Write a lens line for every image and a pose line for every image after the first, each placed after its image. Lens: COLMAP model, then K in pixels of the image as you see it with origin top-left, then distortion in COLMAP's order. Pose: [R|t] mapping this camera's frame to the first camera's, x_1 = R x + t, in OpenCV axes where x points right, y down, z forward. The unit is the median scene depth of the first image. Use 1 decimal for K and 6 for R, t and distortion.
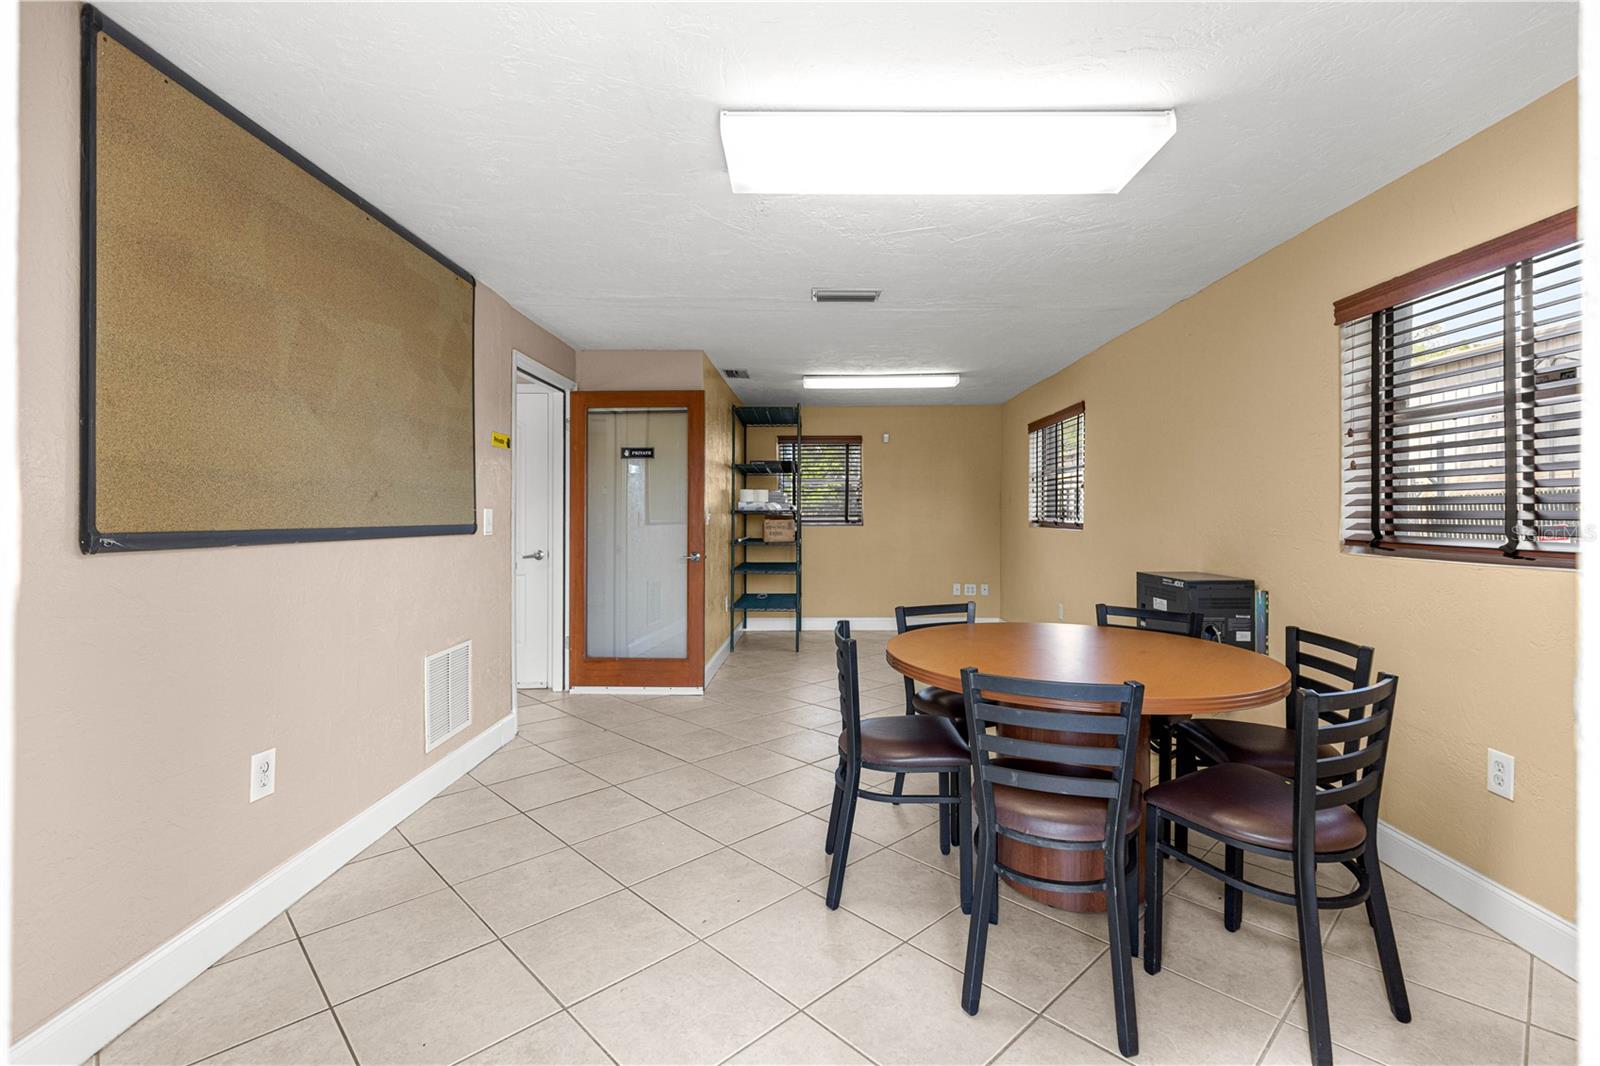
lens RADIAL K [[737.5, 0, 797.0], [0, 737.5, 520.8], [0, 0, 1]] dist [0.002853, -0.000292]
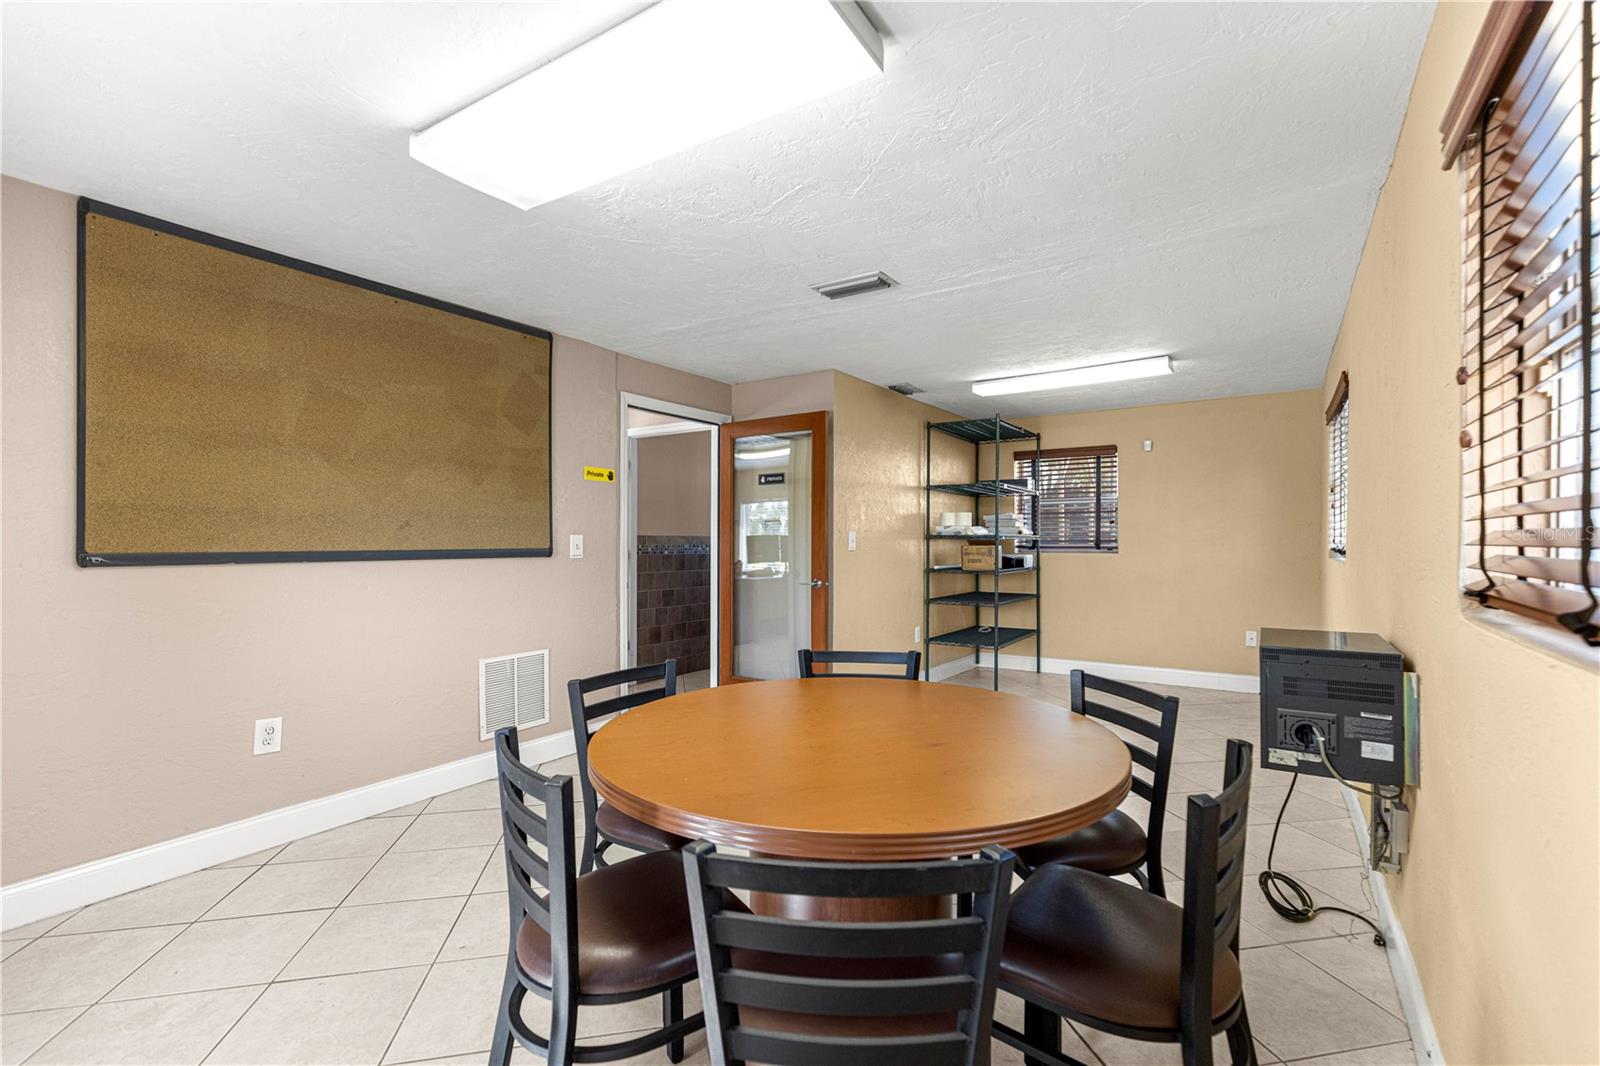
lens RADIAL K [[719.0, 0, 795.0], [0, 719.0, 546.0], [0, 0, 1]] dist [0.002080, -0.000290]
pose [[0.841095, 0.002896, -0.540880, 0.348994], [-0.002940, 0.999995, 0.000782, -0.000957], [0.540880, 0.000932, 0.841099, 0.190074]]
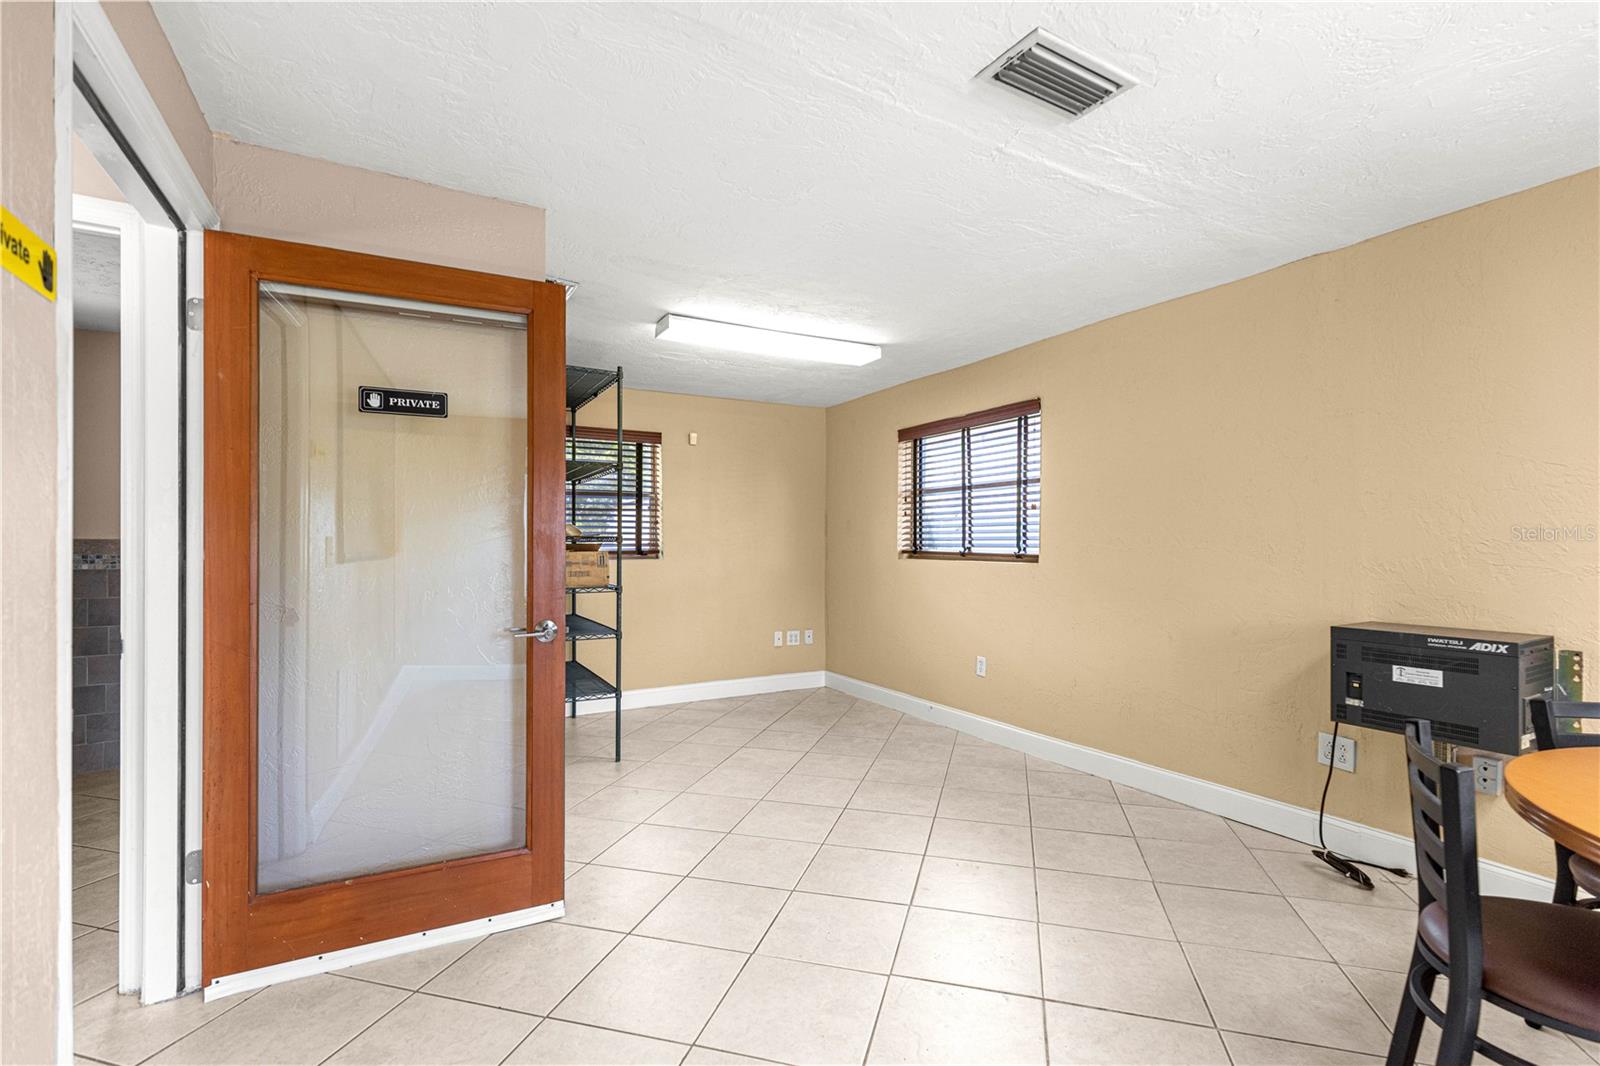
lens RADIAL K [[719.0, 0, 806.9], [0, 719.0, 547.2], [0, 0, 1]] dist [0.002080, -0.000290]
pose [[0.858804, -0.002884, 0.512296, -0.232592], [0.003980, 0.999992, -0.001042, -0.004559], [-0.512288, 0.002934, 0.858808, 0.514986]]
